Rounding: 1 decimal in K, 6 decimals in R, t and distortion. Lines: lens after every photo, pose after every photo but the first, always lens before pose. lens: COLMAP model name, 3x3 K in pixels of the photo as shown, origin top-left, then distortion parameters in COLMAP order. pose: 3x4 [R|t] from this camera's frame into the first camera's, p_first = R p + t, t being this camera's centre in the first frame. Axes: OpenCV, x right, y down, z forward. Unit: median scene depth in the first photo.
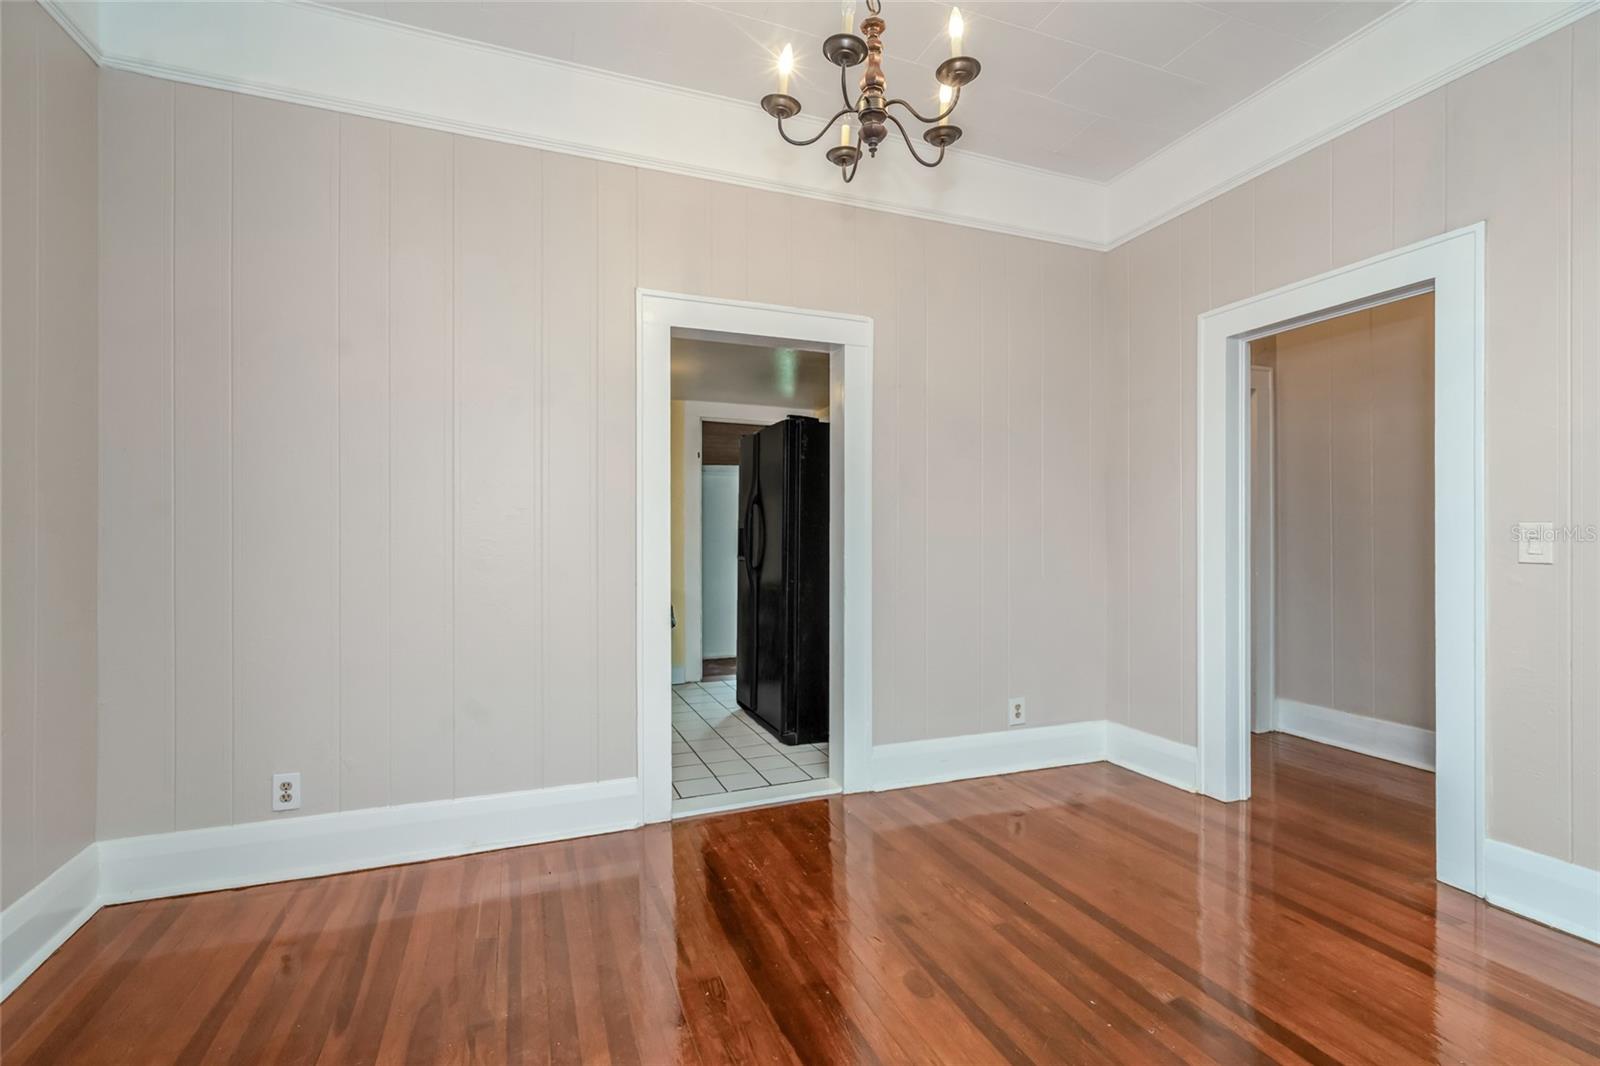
lens RADIAL K [[735.7, 0, 799.3], [0, 735.7, 532.7], [0, 0, 1]] dist [-0.008803, 0.002588]
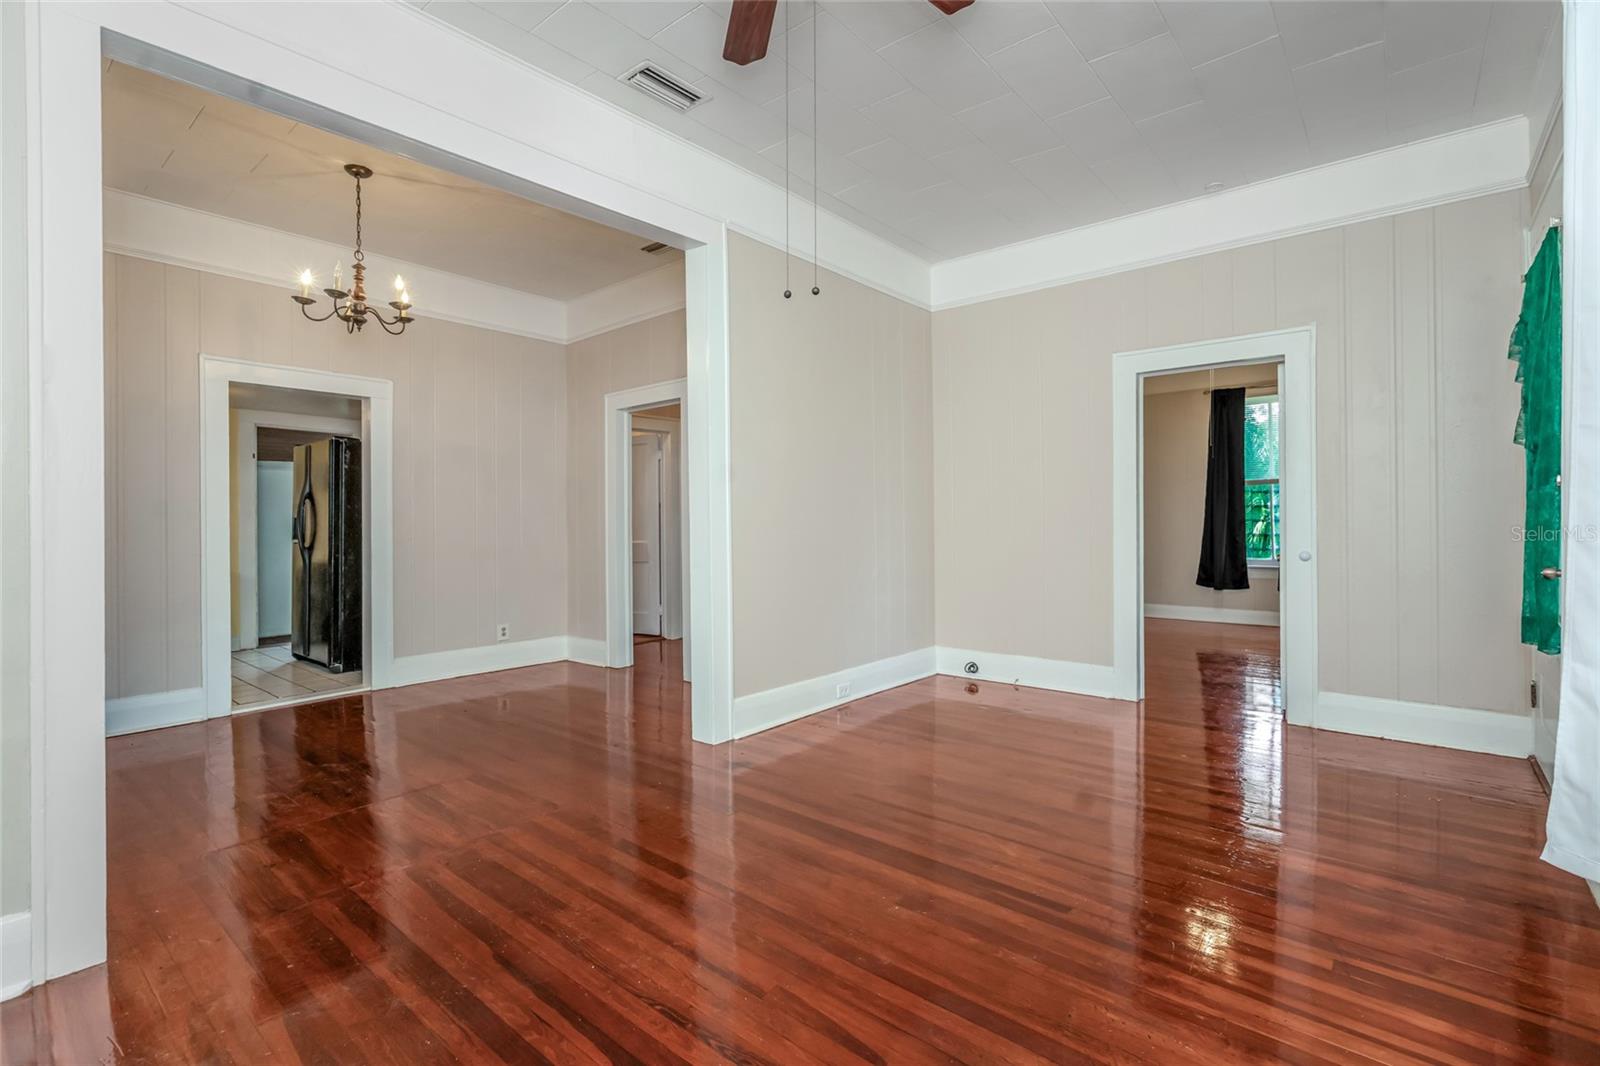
lens RADIAL K [[735.7, 0, 810.5], [0, 735.7, 516.2], [0, 0, 1]] dist [-0.008803, 0.002588]
pose [[0.871898, -0.007108, 0.489635, 0.092928], [0.009263, 0.999955, -0.001978, 0.002706], [-0.489599, 0.006260, 0.871925, -0.649873]]
